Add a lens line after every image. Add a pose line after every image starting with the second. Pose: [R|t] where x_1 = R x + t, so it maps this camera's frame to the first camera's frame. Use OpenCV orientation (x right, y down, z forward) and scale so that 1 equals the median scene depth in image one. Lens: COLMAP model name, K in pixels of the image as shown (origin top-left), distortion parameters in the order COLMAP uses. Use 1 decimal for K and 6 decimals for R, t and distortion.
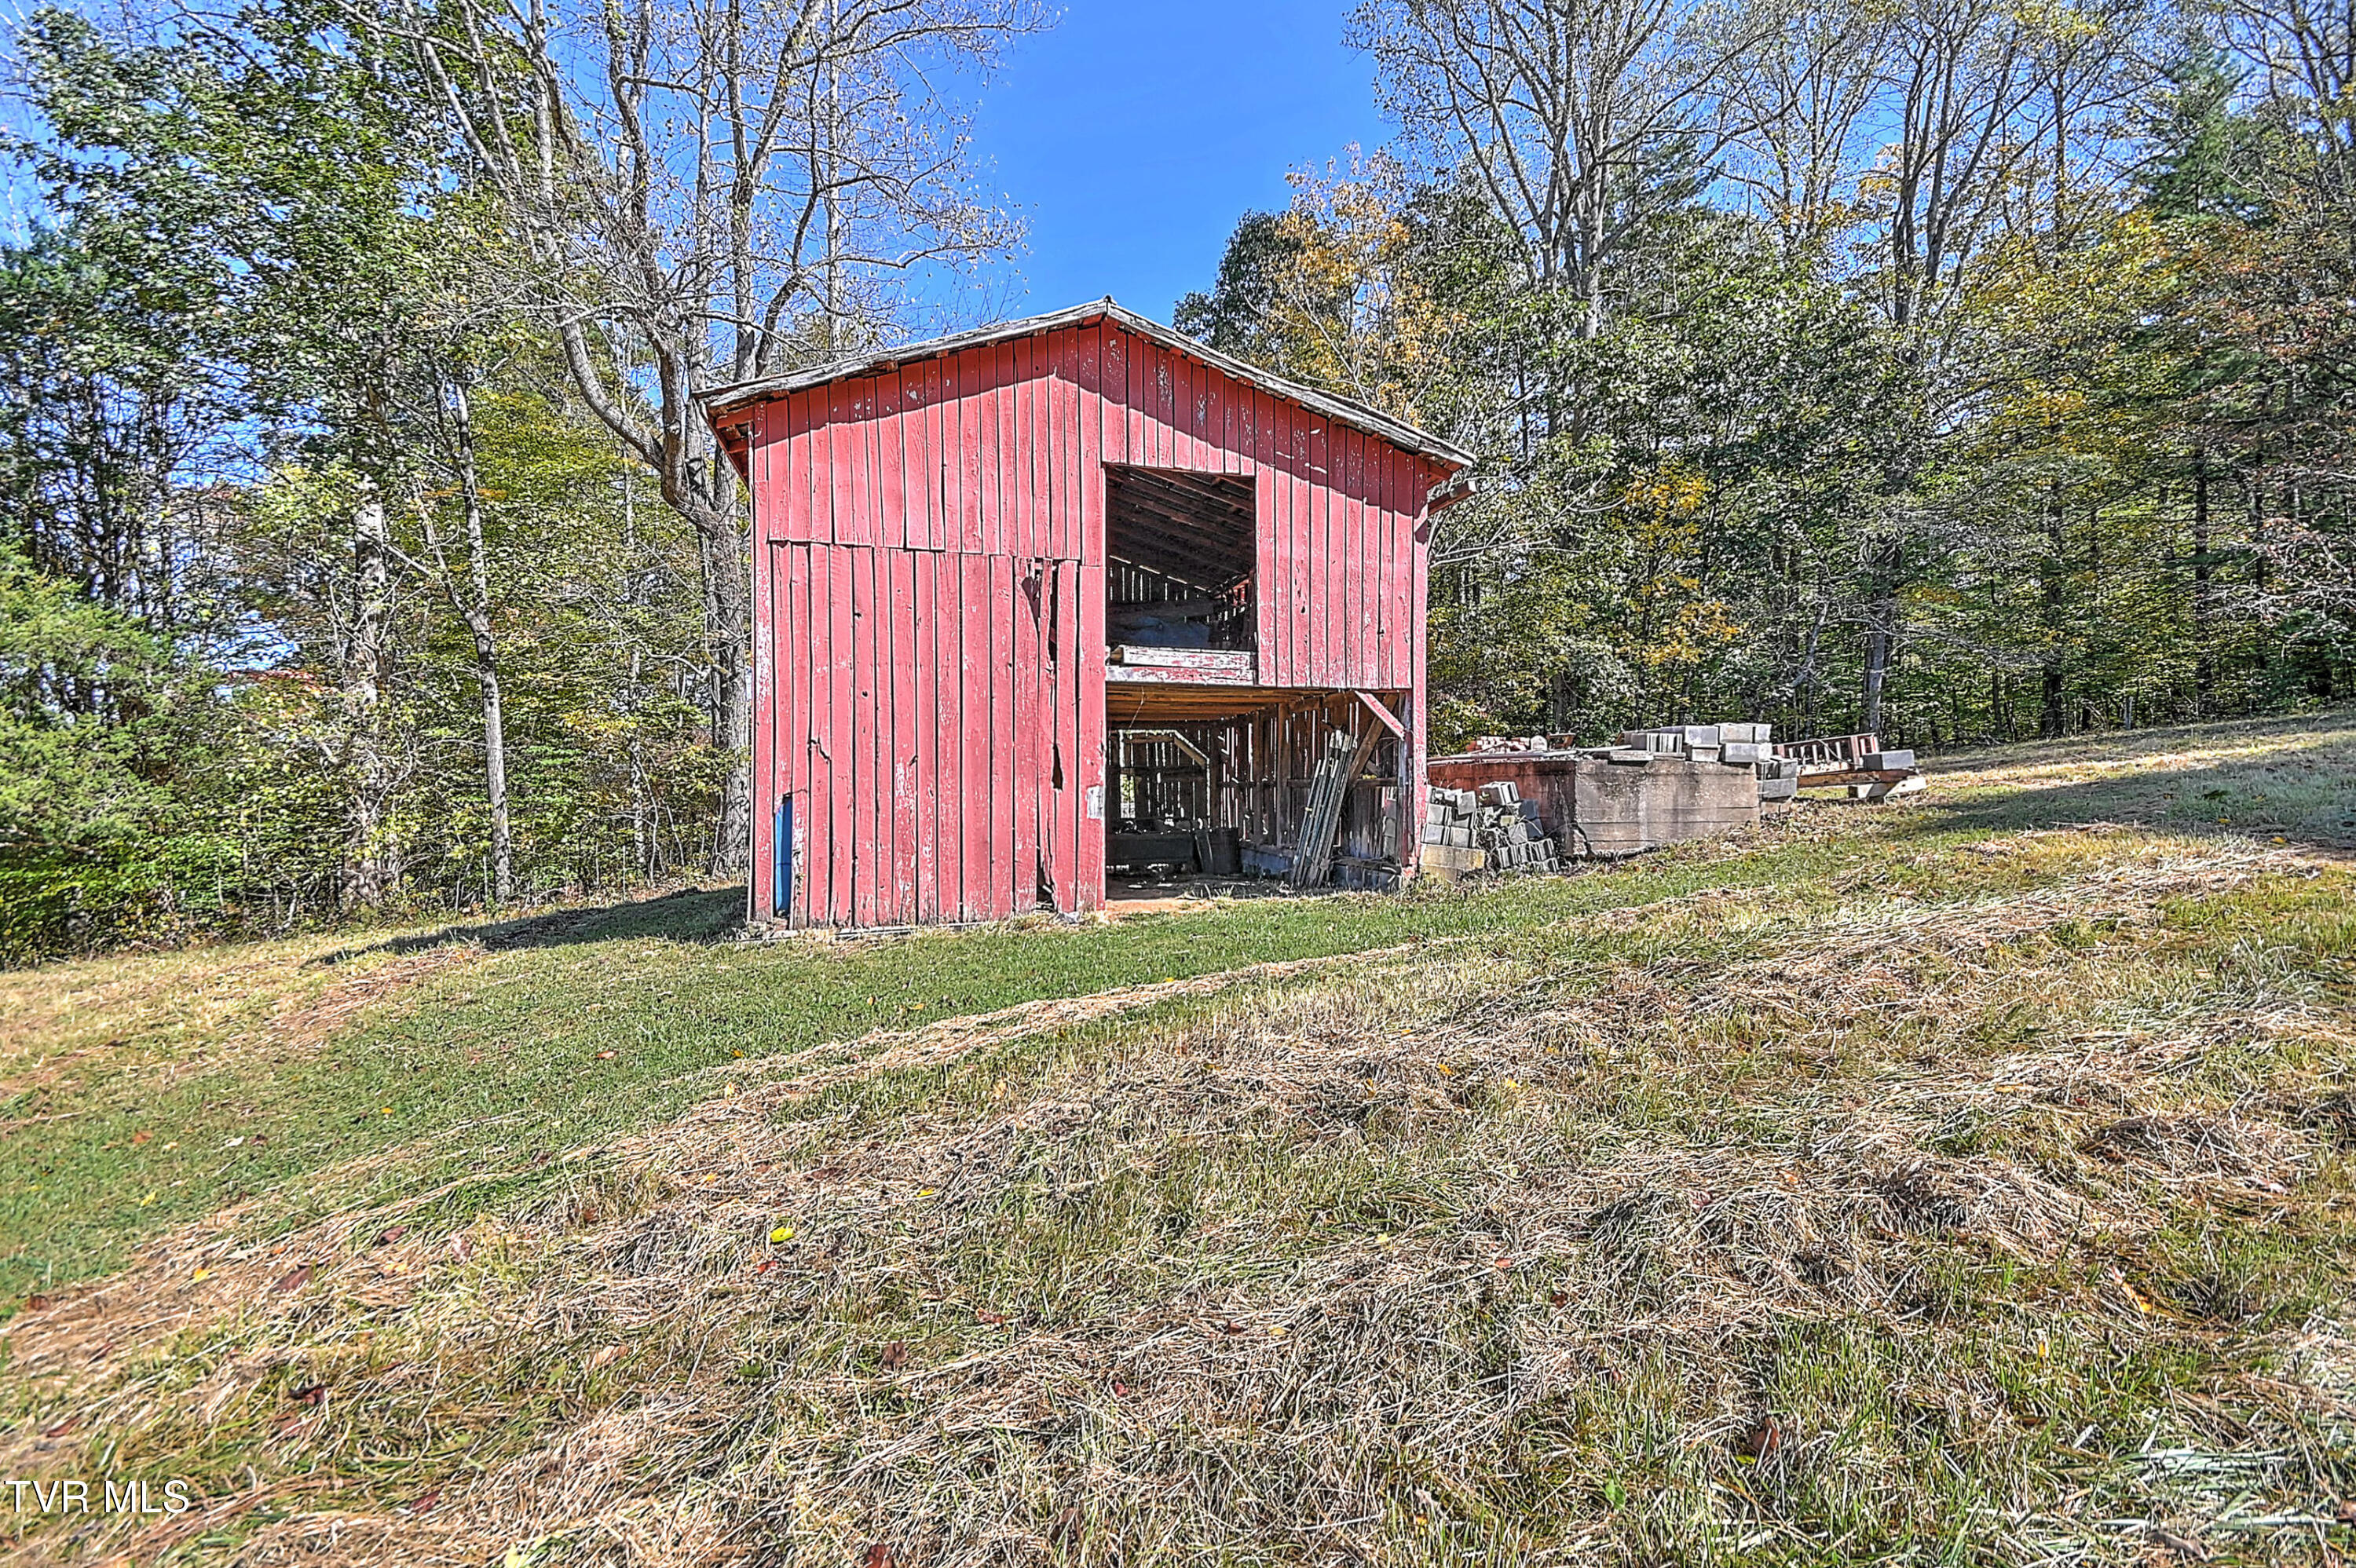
lens RADIAL K [[1052.8, 0, 1179.0], [0, 1052.8, 804.0], [0, 0, 1]] dist [0.030775, 0.000469]
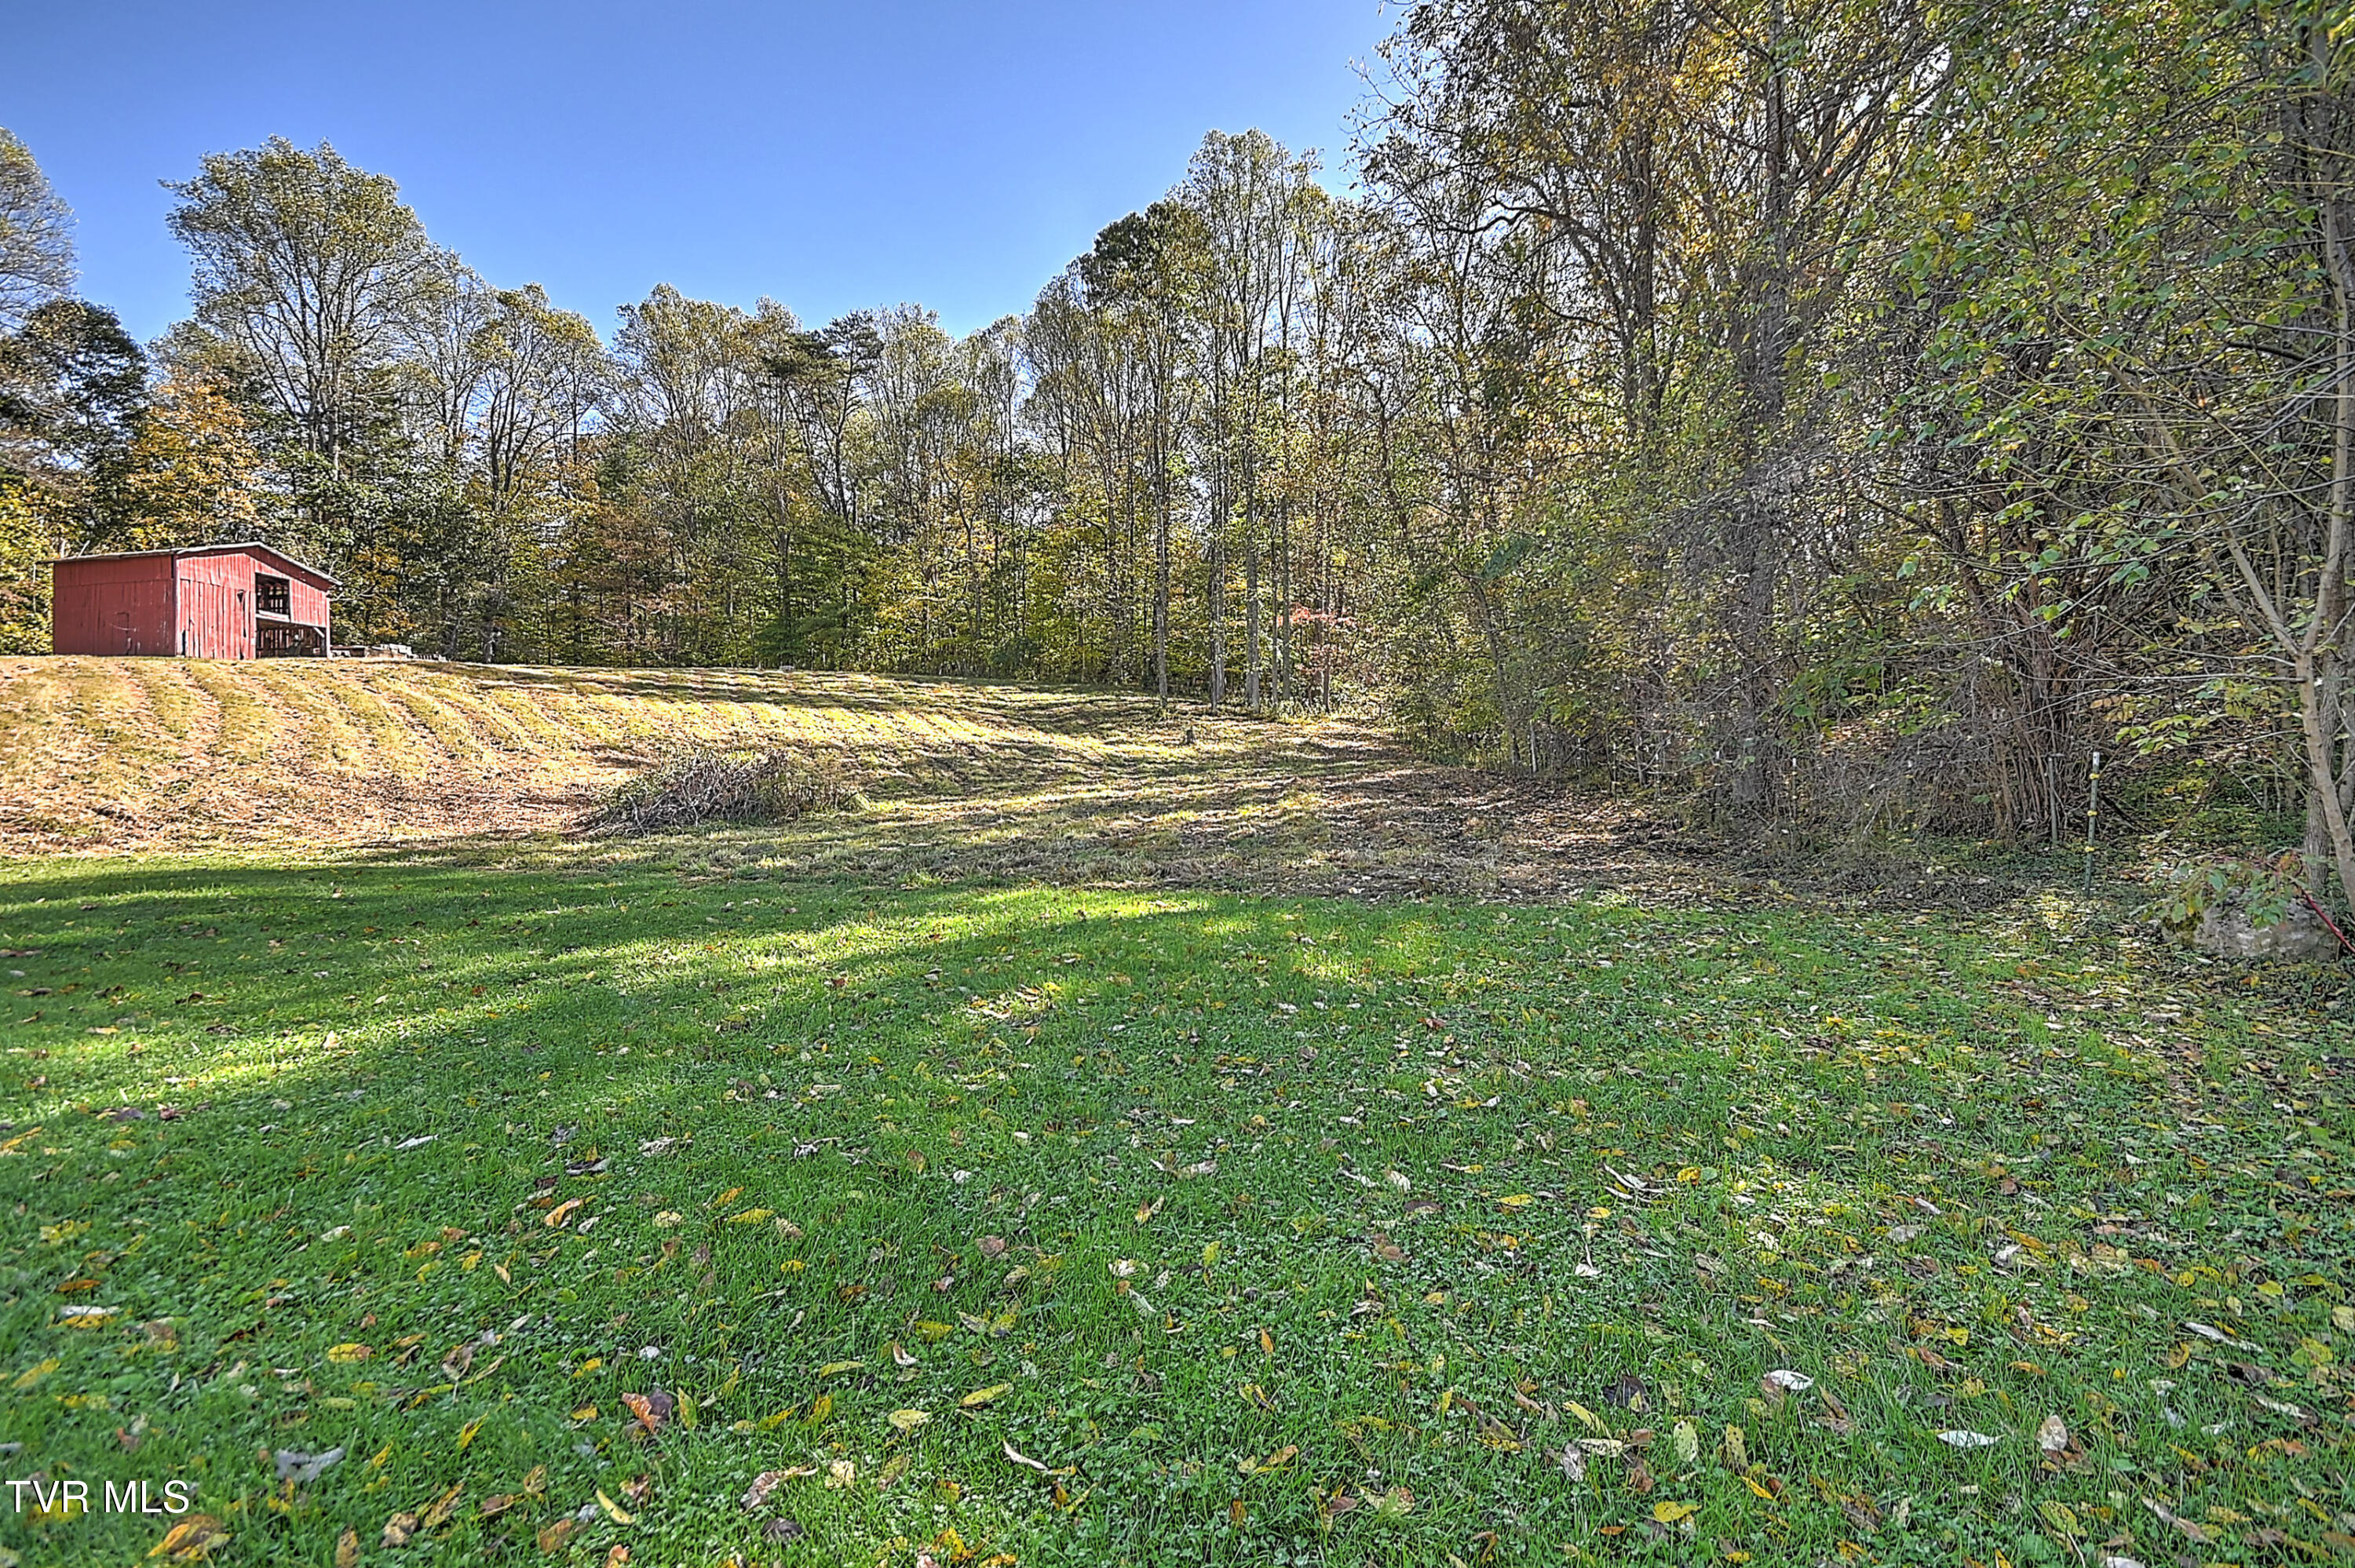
lens RADIAL K [[1052.4, 0, 1178.5], [0, 1052.4, 804.0], [0, 0, 1]] dist [0.030775, 0.000469]
pose [[0.468414, 0.001152, 0.883508, -2.331020], [0.001862, 0.999996, -0.002291, 0.726910], [-0.883507, 0.002718, 0.468410, -4.829637]]
